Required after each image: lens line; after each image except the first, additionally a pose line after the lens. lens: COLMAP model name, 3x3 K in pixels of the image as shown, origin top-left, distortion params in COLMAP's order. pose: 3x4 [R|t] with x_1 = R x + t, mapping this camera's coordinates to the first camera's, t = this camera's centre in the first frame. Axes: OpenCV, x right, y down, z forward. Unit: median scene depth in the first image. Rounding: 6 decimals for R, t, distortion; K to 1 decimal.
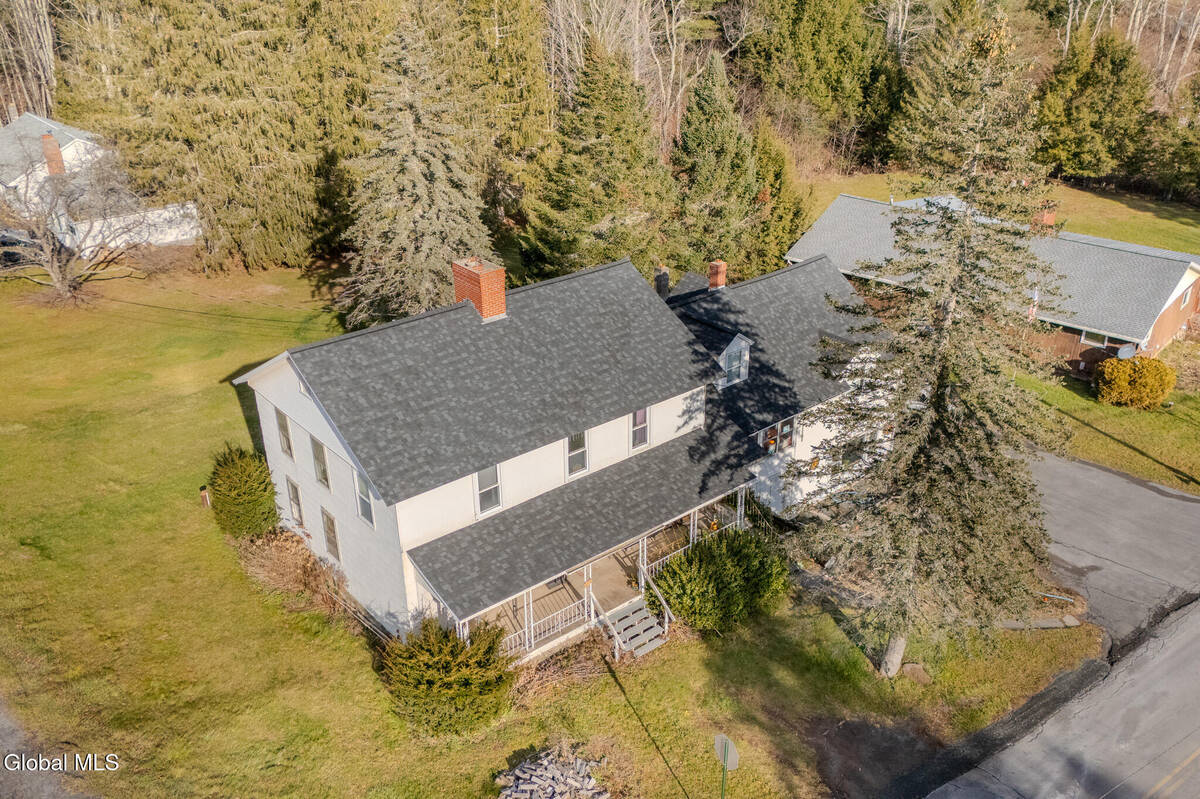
lens RADIAL K [[1036.3, 0, 600.0], [0, 1036.3, 399.5], [0, 0, 1]] dist [0.086506, -0.077782]
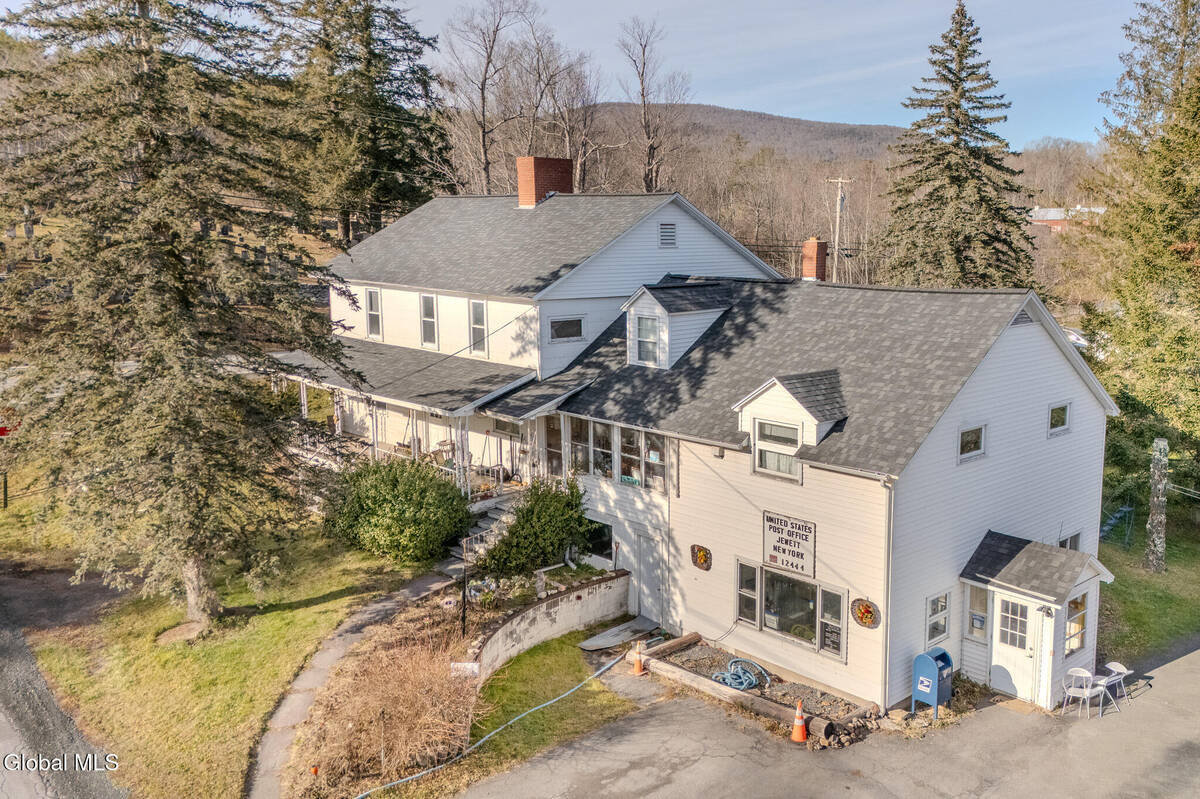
lens RADIAL K [[1048.1, 0, 711.9], [0, 1048.1, 384.6], [0, 0, 1]] dist [0.088405, -0.065842]
pose [[0.104196, 0.158087, -0.981912, 0.855027], [-0.448821, 0.888512, 0.095423, -0.094527], [0.887526, 0.430761, 0.163532, 0.952357]]
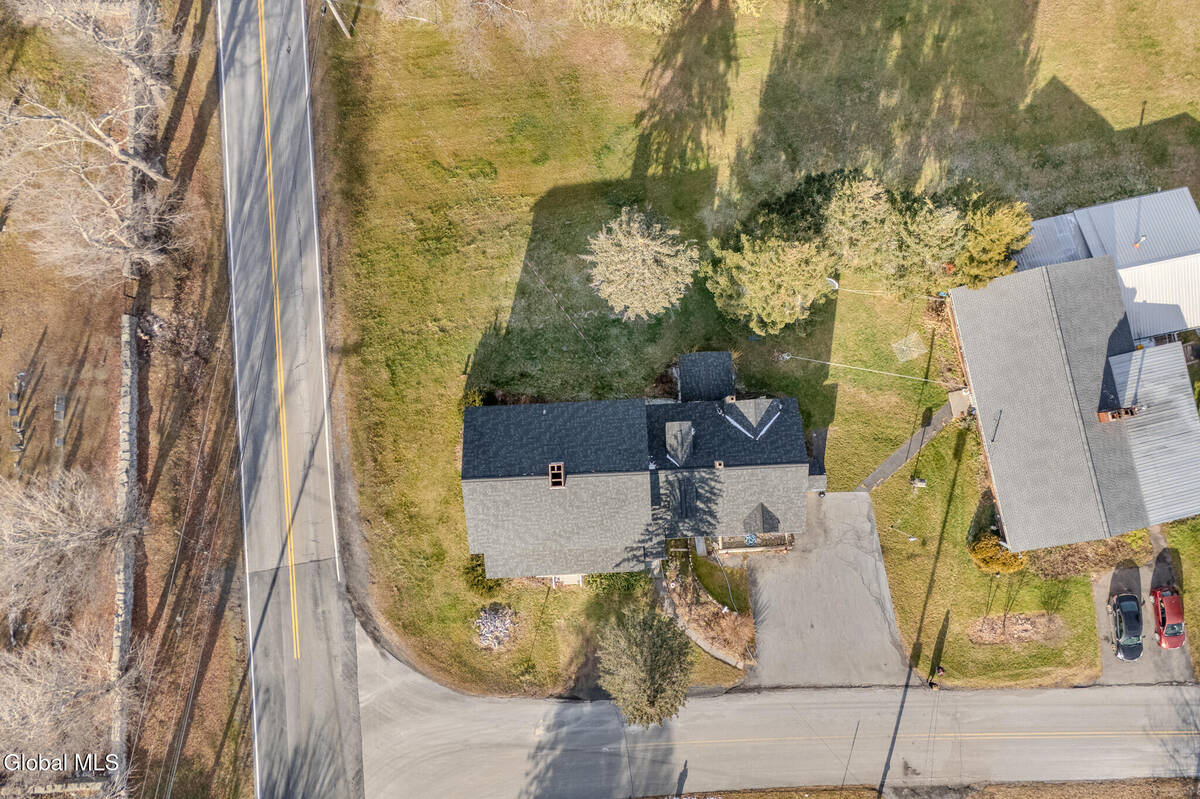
lens RADIAL K [[1036.3, 0, 600.0], [0, 1036.3, 399.5], [0, 0, 1]] dist [0.086506, -0.077782]
pose [[0.799972, 0.598593, -0.041606, -0.048164], [-0.257954, 0.405684, 0.876858, -1.821202], [0.541760, -0.690730, 0.478945, 0.134339]]
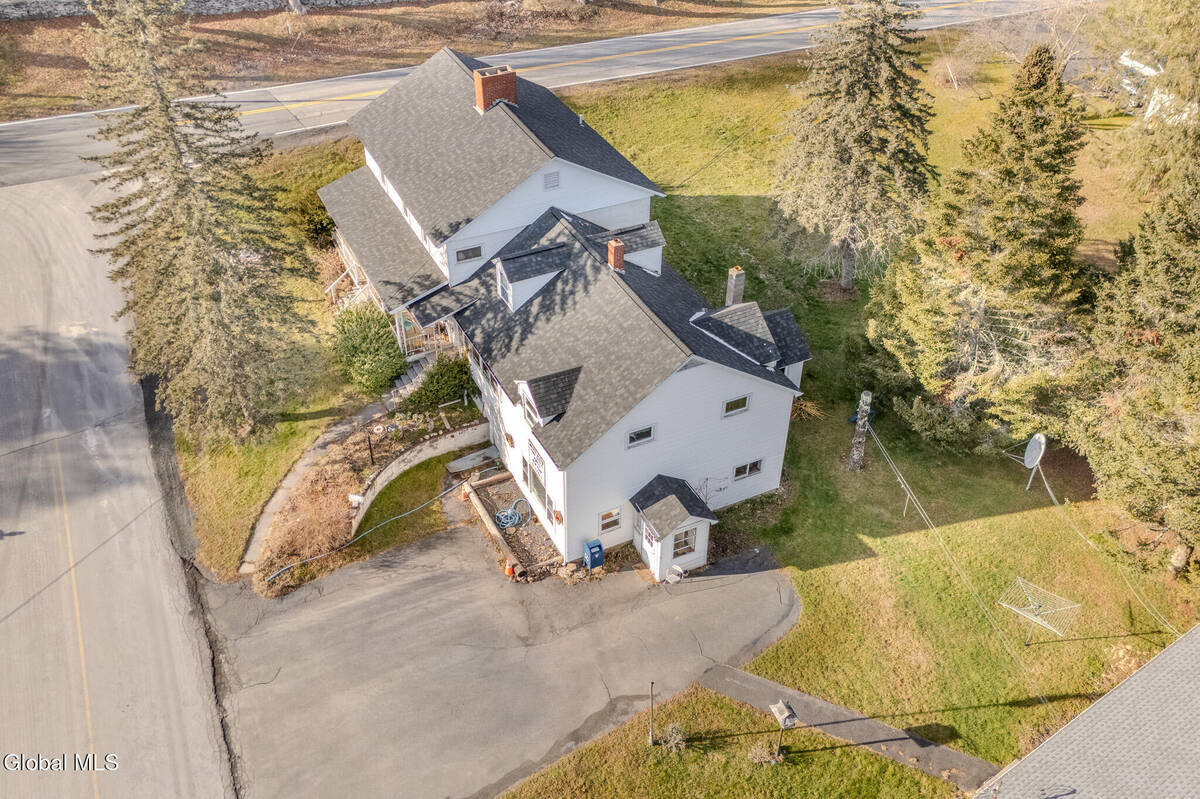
lens RADIAL K [[1074.8, 0, 604.4], [0, 1074.8, 370.7], [0, 0, 1]] dist [0.094161, -0.097599]
pose [[-0.233193, 0.585462, -0.776438, 1.037872], [-0.439742, 0.648659, 0.621183, -0.725002], [0.867322, 0.486288, 0.106189, 1.030794]]
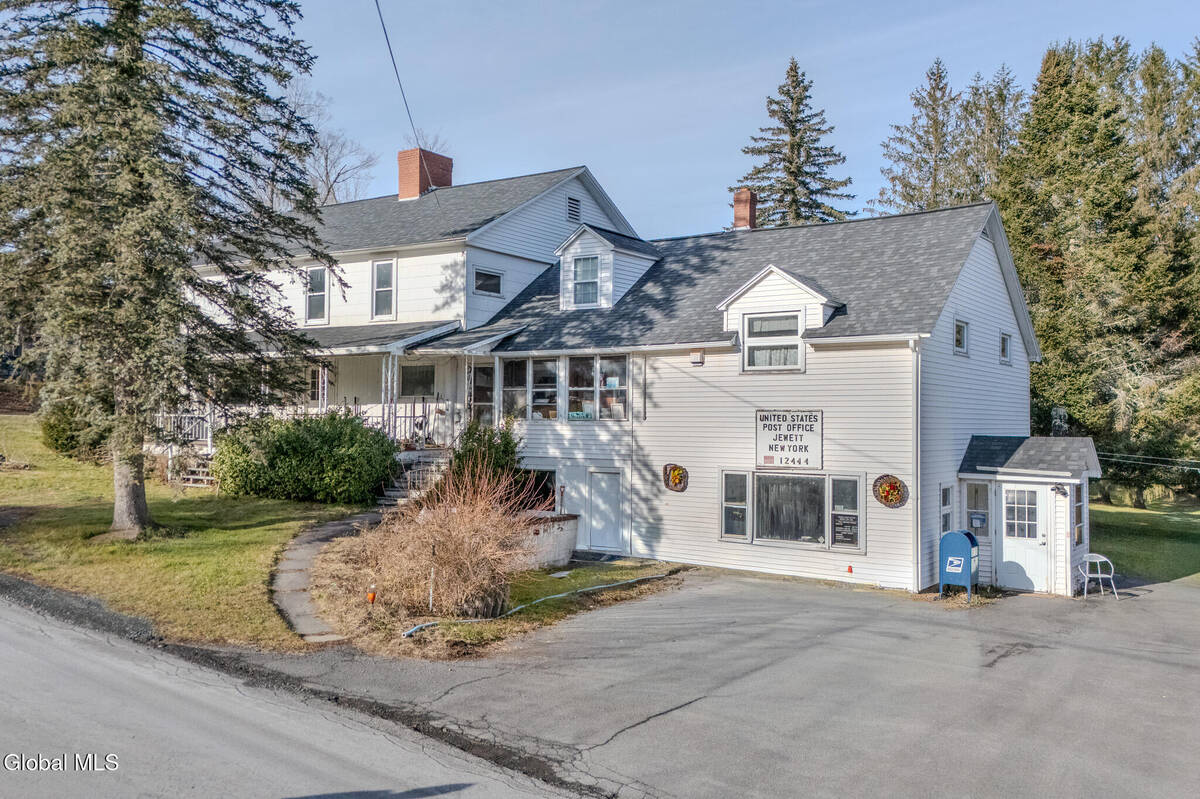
lens RADIAL K [[1034.1, 0, 575.3], [0, 1034.1, 397.5], [0, 0, 1]] dist [0.081164, -0.152814]
pose [[0.262274, -0.010675, -0.964935, 0.797437], [-0.441185, 0.887989, -0.129739, 0.130017], [0.858236, 0.459742, 0.228186, 0.889741]]
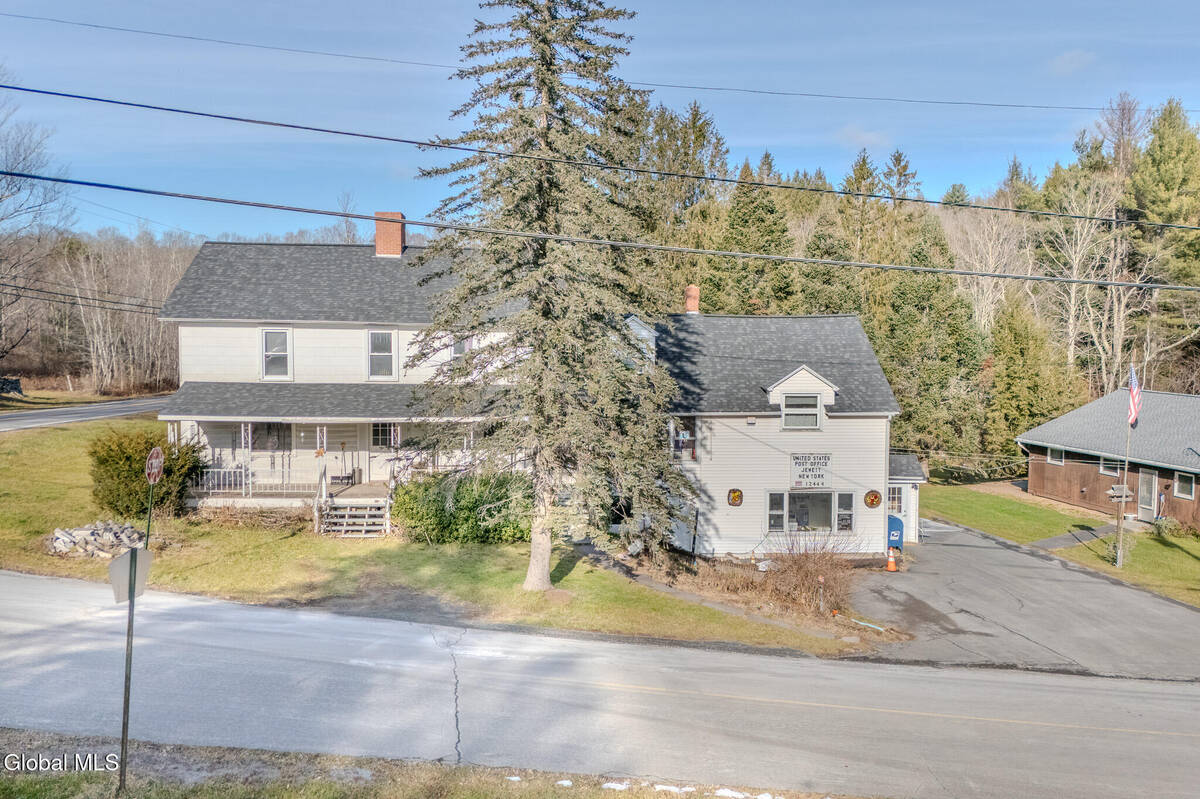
lens RADIAL K [[1036.3, 0, 600.0], [0, 1036.3, 399.5], [0, 0, 1]] dist [0.086506, -0.077782]
pose [[0.813382, 0.055358, -0.579090, 0.666493], [-0.272619, 0.915656, -0.295385, 0.297058], [0.513895, 0.398132, 0.759870, 0.287715]]
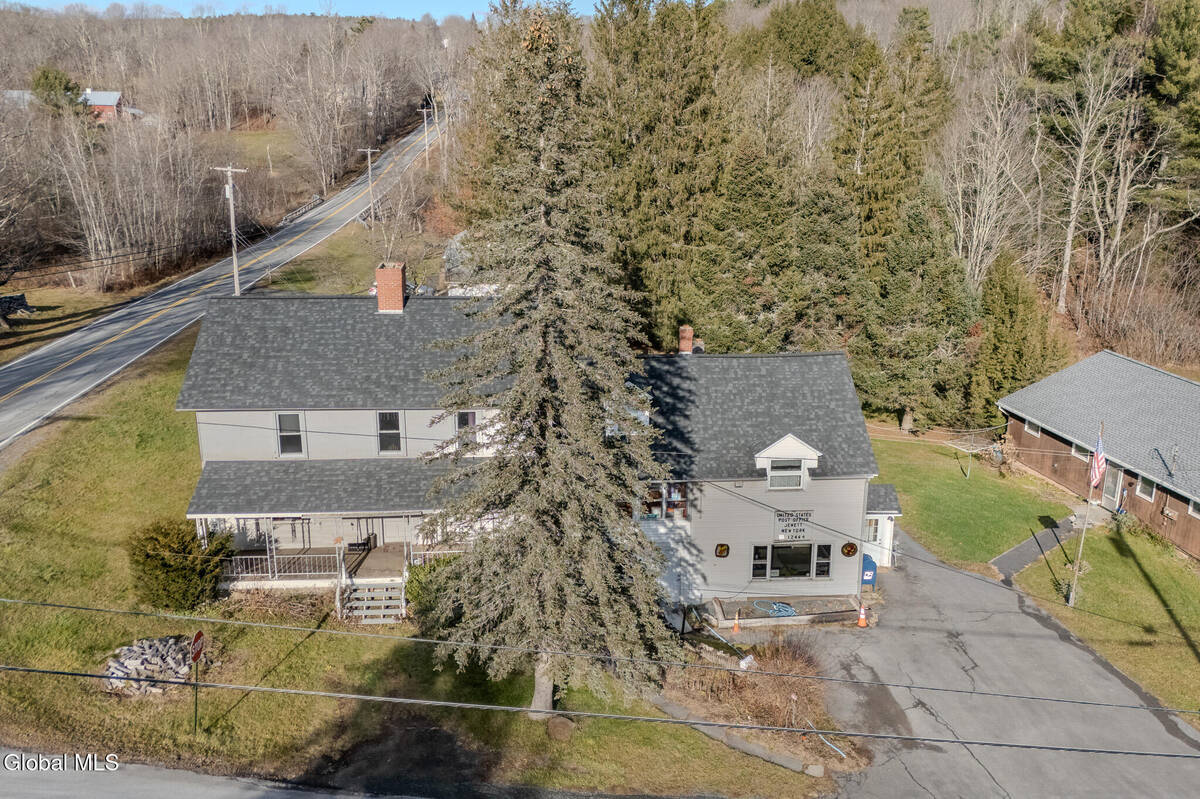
lens RADIAL K [[1036.3, 0, 600.0], [0, 1036.3, 399.5], [0, 0, 1]] dist [0.086506, -0.077782]
pose [[0.813892, 0.178400, -0.552950, 0.665641], [-0.269829, 0.958898, -0.087791, 0.047109], [0.514560, 0.220654, 0.828577, 0.162490]]
